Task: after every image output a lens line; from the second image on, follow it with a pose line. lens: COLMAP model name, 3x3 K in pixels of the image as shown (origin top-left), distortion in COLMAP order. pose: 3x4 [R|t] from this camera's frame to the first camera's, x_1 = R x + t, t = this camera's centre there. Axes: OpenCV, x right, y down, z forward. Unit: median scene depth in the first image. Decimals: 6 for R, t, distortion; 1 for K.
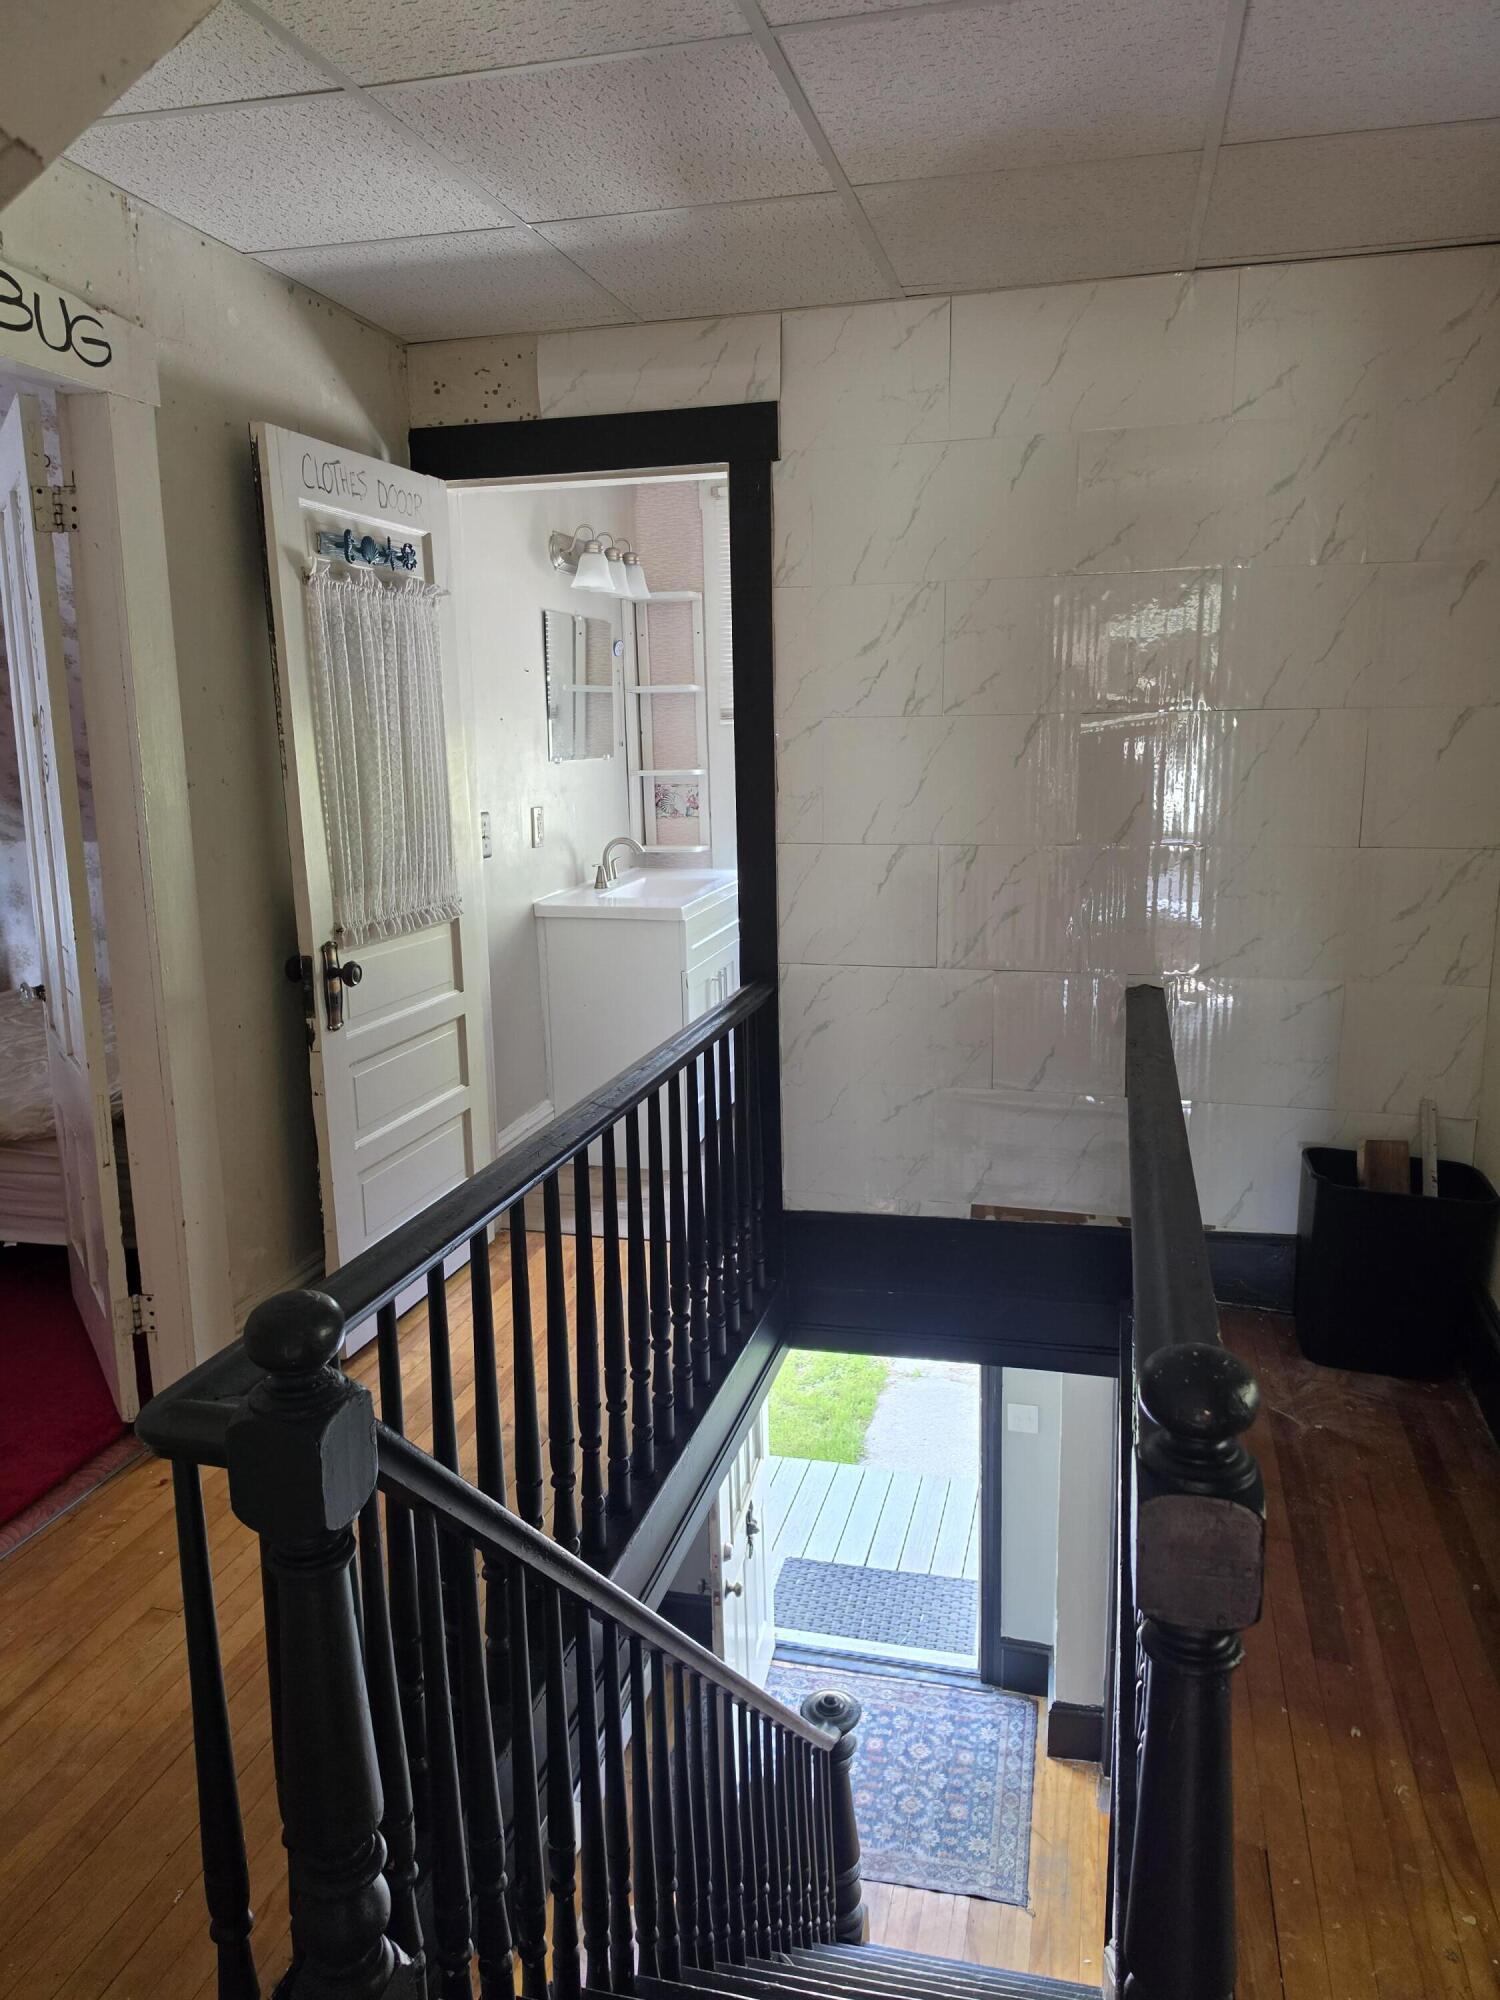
lens RADIAL K [[1418.7, 0, 754.3], [0, 1418.7, 996.1], [0, 0, 1]] dist [0.000517, 0.000137]
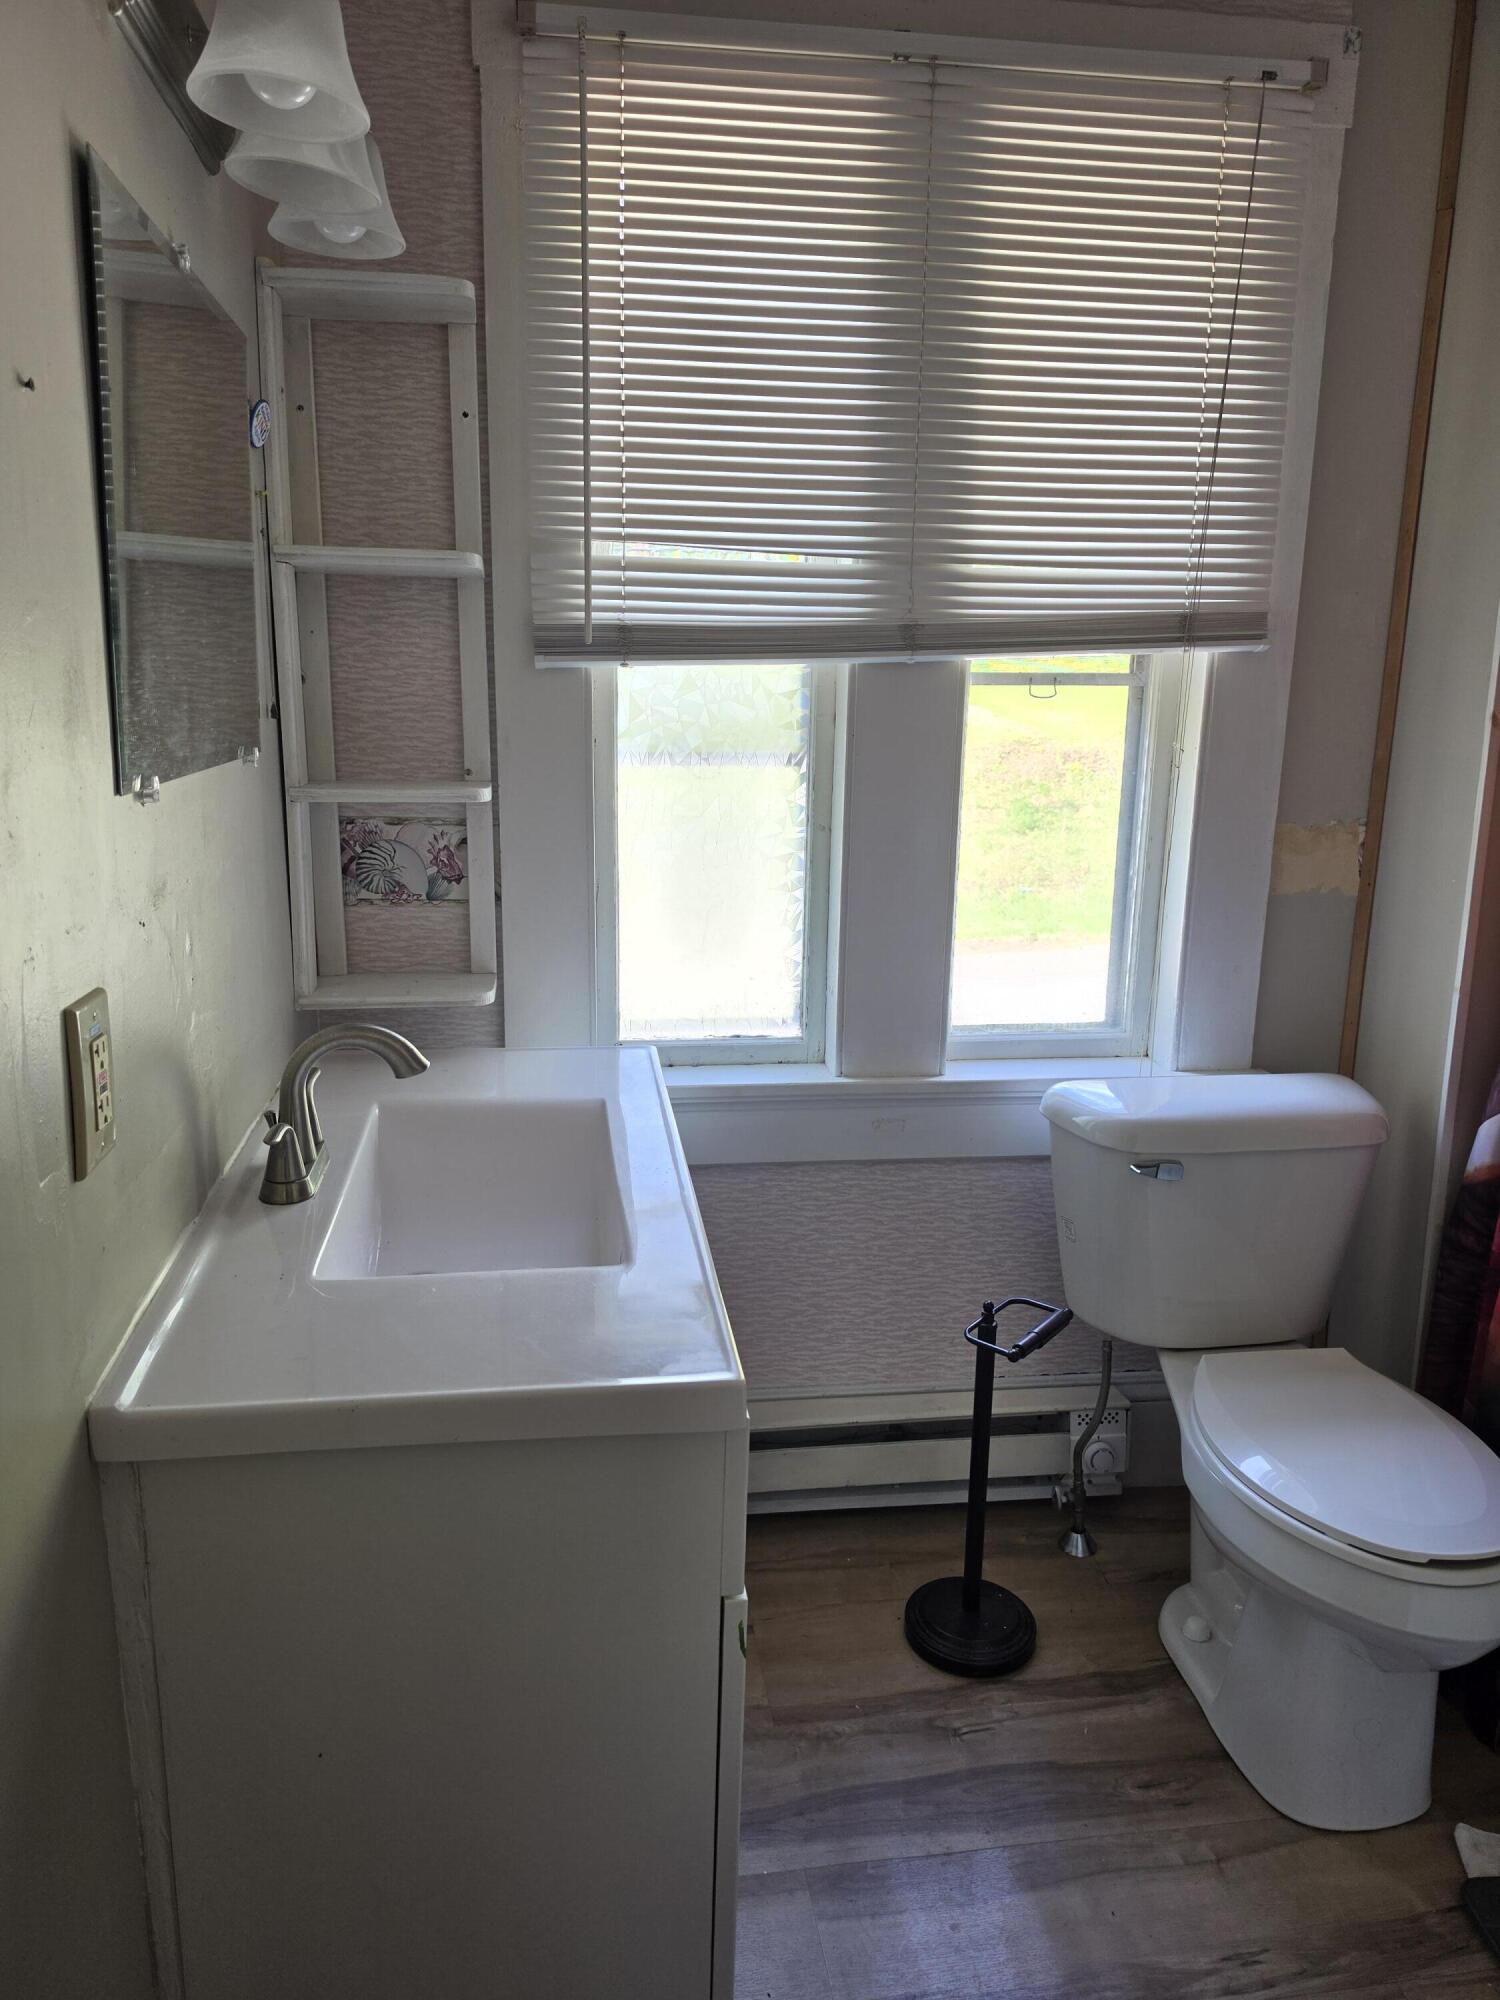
lens RADIAL K [[1418.7, 0, 745.0], [0, 1418.7, 997.9], [0, 0, 1]] dist [0.000517, 0.000137]
pose [[0.925523, -0.060051, 0.373899, -0.117918], [0.044106, 0.997721, 0.051064, -0.118411], [-0.376113, -0.030770, 0.926063, 0.615943]]
